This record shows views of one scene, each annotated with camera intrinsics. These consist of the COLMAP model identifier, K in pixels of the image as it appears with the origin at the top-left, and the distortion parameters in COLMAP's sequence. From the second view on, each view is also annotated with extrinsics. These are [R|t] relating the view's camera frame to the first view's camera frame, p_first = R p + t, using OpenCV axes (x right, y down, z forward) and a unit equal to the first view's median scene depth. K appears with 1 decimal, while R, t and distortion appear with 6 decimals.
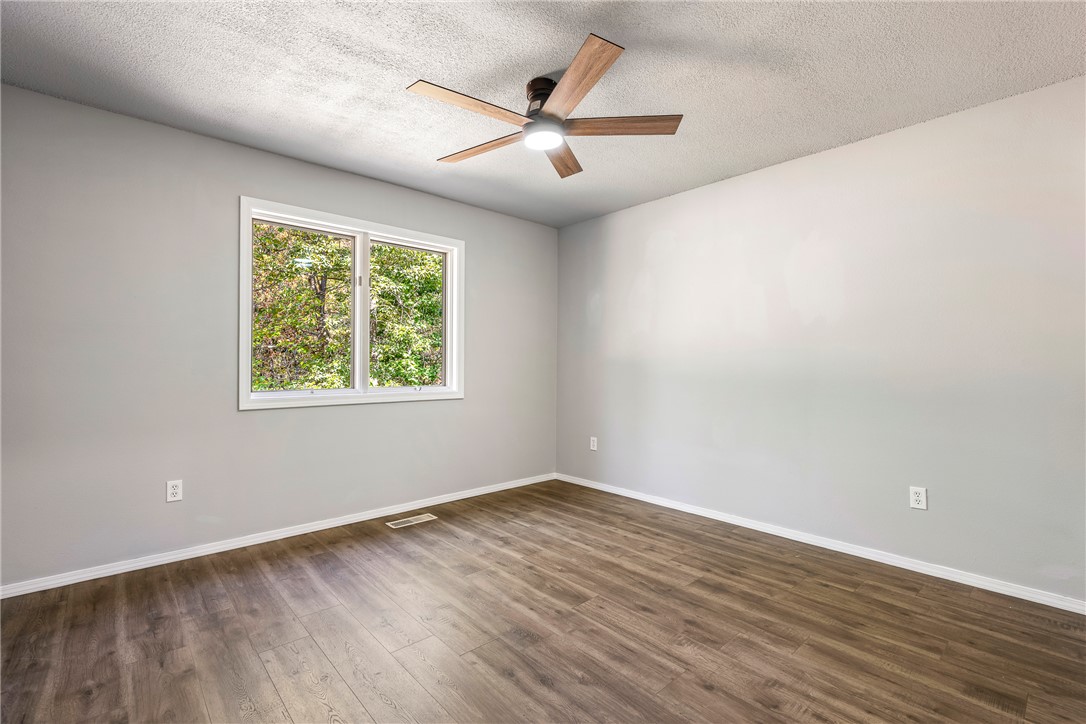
lens RADIAL K [[487.2, 0, 549.4], [0, 487.2, 370.0], [0, 0, 1]] dist [0.000754, 0.000513]
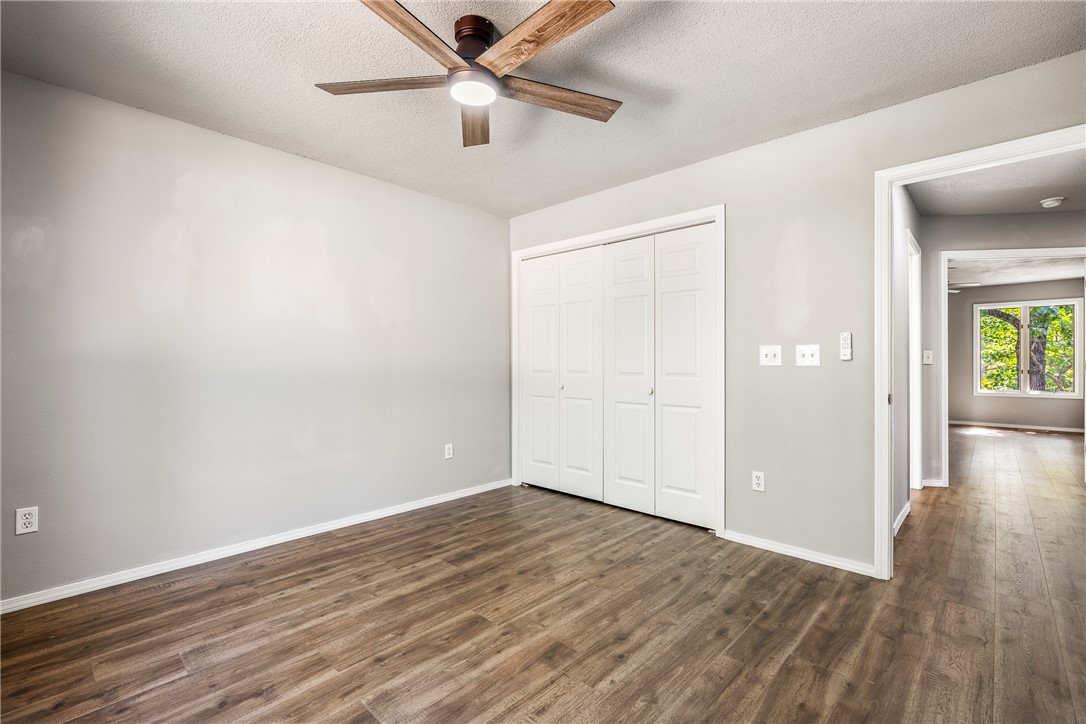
lens RADIAL K [[487.2, 0, 538.3], [0, 487.2, 362.9], [0, 0, 1]] dist [0.000754, 0.000513]
pose [[-0.075734, -0.004116, 0.997120, -0.718097], [0.013252, 0.999899, 0.005134, -0.009580], [-0.997040, 0.013603, -0.075672, 0.808453]]
